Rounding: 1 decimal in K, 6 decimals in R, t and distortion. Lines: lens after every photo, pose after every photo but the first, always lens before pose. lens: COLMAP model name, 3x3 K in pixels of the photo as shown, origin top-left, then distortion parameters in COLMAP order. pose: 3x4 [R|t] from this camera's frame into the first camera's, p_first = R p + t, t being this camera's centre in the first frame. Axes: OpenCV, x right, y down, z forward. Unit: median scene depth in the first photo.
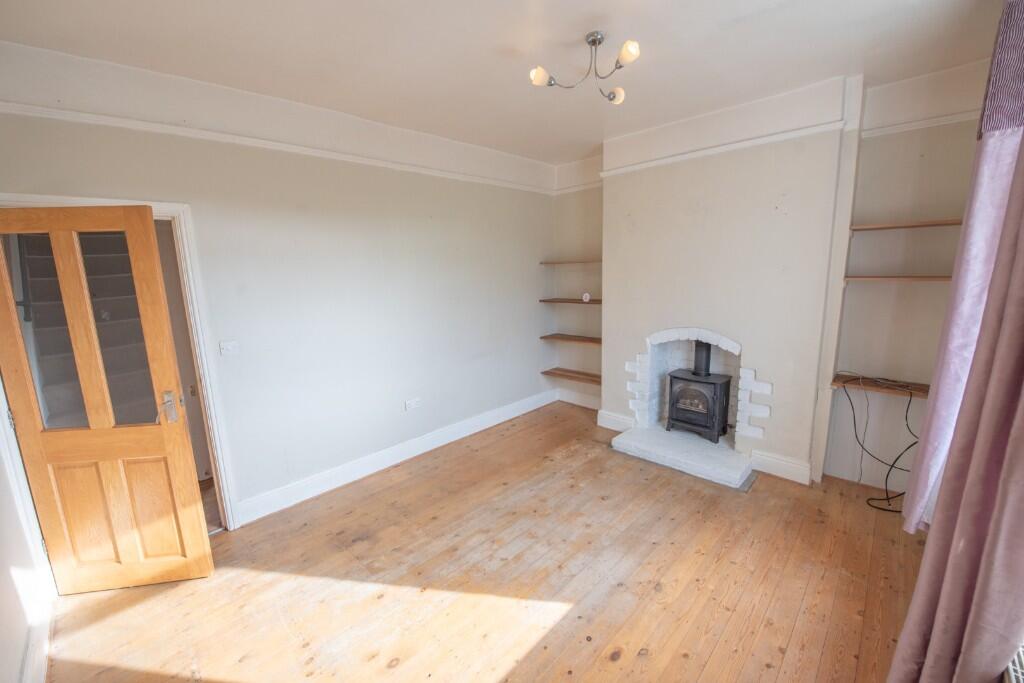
lens RADIAL K [[409.0, 0, 512.0], [0, 409.0, 341.5], [0, 0, 1]] dist [-0.017838, -0.000176]
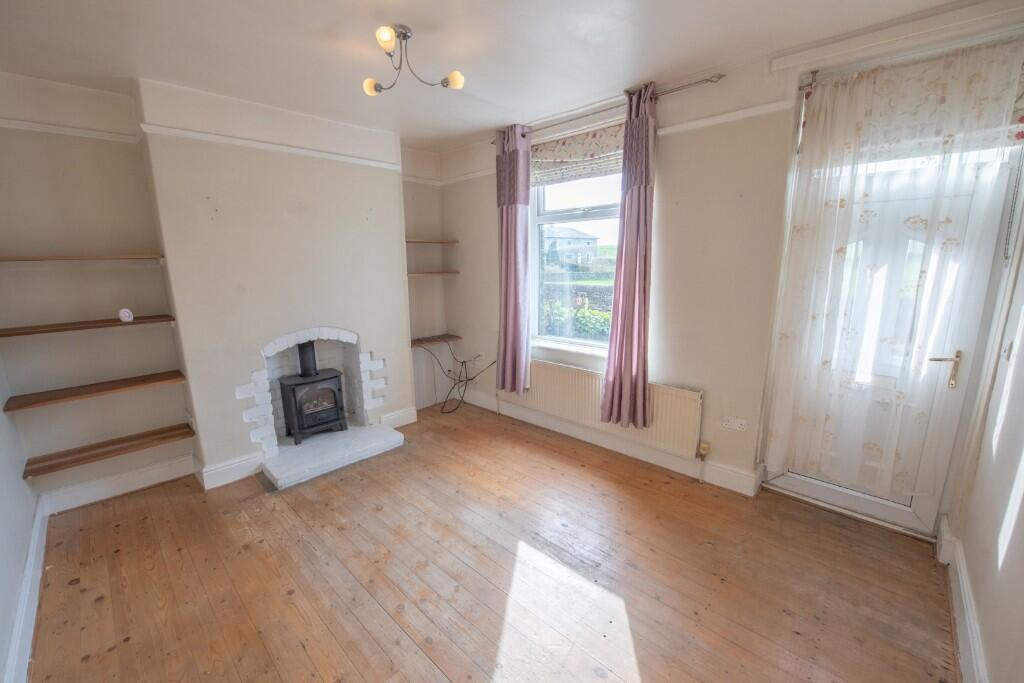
lens RADIAL K [[409.0, 0, 512.0], [0, 409.0, 341.5], [0, 0, 1]] dist [-0.017838, -0.000176]
pose [[-0.017514, -0.163815, 0.986336, -0.569006], [0.186757, 0.968589, 0.164184, -0.076697], [-0.982250, 0.187081, 0.013630, 0.542933]]
